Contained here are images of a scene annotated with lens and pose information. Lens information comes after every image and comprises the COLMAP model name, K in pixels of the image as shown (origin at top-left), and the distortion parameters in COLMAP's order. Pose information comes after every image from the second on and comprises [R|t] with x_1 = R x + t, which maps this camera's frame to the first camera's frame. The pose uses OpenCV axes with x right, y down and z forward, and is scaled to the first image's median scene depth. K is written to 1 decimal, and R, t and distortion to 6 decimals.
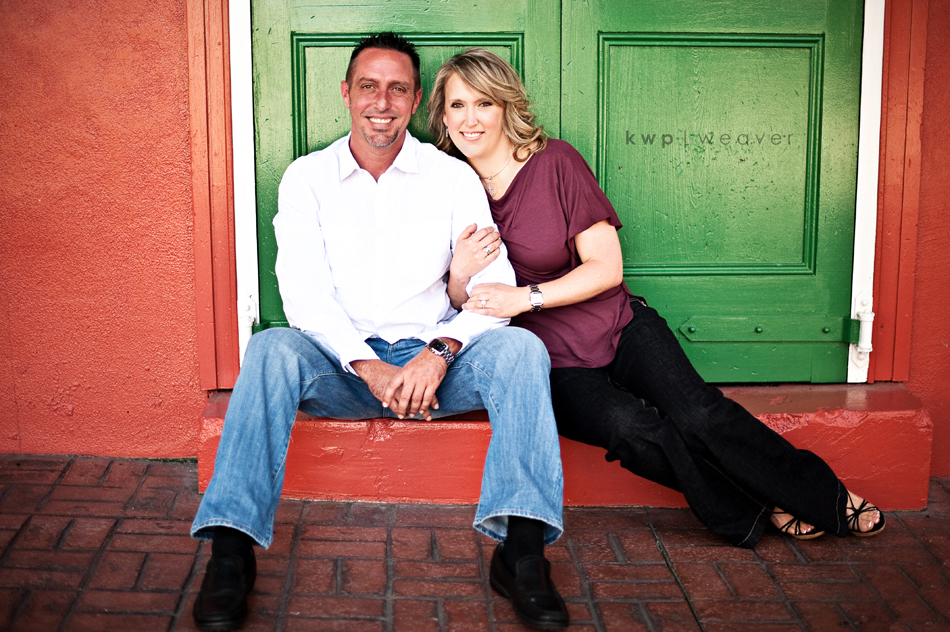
lens RADIAL K [[1443.0, 0, 475.0], [0, 1443.0, 316.0], [0, 0, 1]] dist [-0.131532, 0.051741]
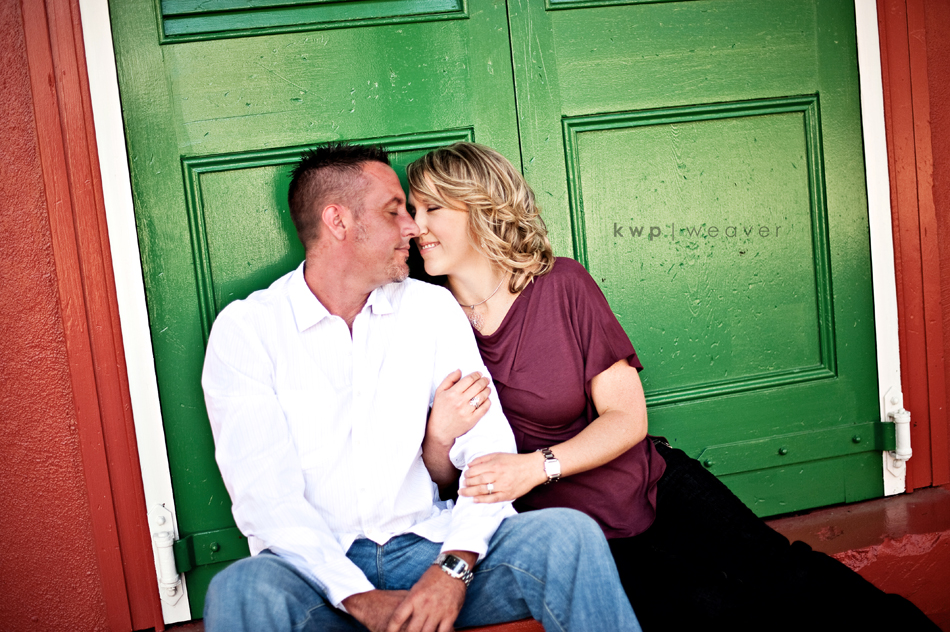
lens RADIAL K [[1384.0, 0, 475.0], [0, 1384.0, 316.0], [0, 0, 1]] dist [-0.138157, 0.079237]
pose [[0.973011, -0.125269, 0.193795, -0.126120], [0.138035, 0.988966, -0.053780, -0.051966], [-0.184920, 0.079079, 0.979567, 0.255490]]
